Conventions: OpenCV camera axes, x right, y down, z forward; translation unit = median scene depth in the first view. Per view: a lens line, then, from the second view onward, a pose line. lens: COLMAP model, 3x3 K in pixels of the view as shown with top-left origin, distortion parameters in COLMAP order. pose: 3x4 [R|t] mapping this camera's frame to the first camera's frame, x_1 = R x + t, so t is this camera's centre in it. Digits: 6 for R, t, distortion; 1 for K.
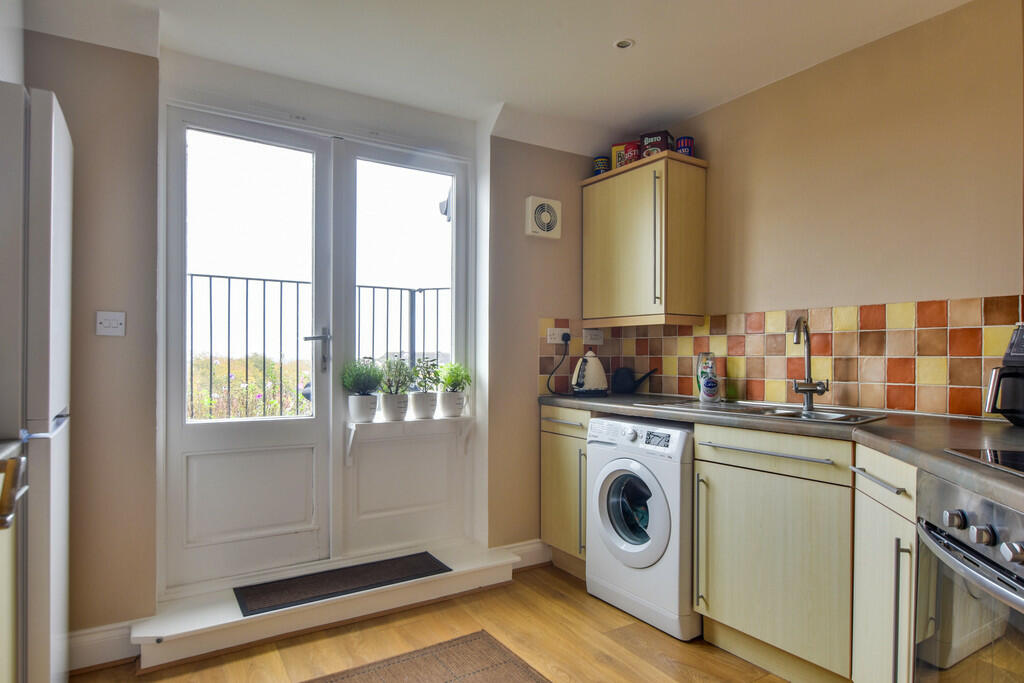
lens RADIAL K [[584.9, 0, 512.0], [0, 584.9, 341.5], [0, 0, 1]] dist [0.003995, 0.001216]
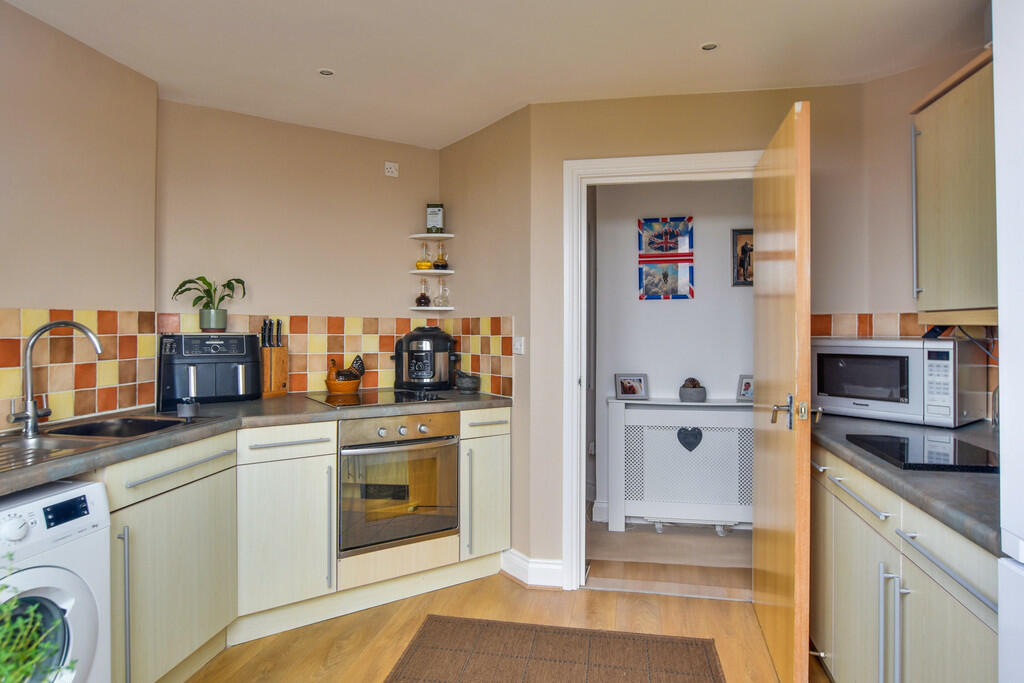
lens RADIAL K [[584.9, 0, 512.0], [0, 584.9, 341.5], [0, 0, 1]] dist [0.003995, 0.001216]
pose [[-0.724501, -0.007706, 0.689230, -0.589862], [-0.001733, 0.999955, 0.009358, -0.021853], [-0.689271, 0.005585, -0.724482, 1.253422]]
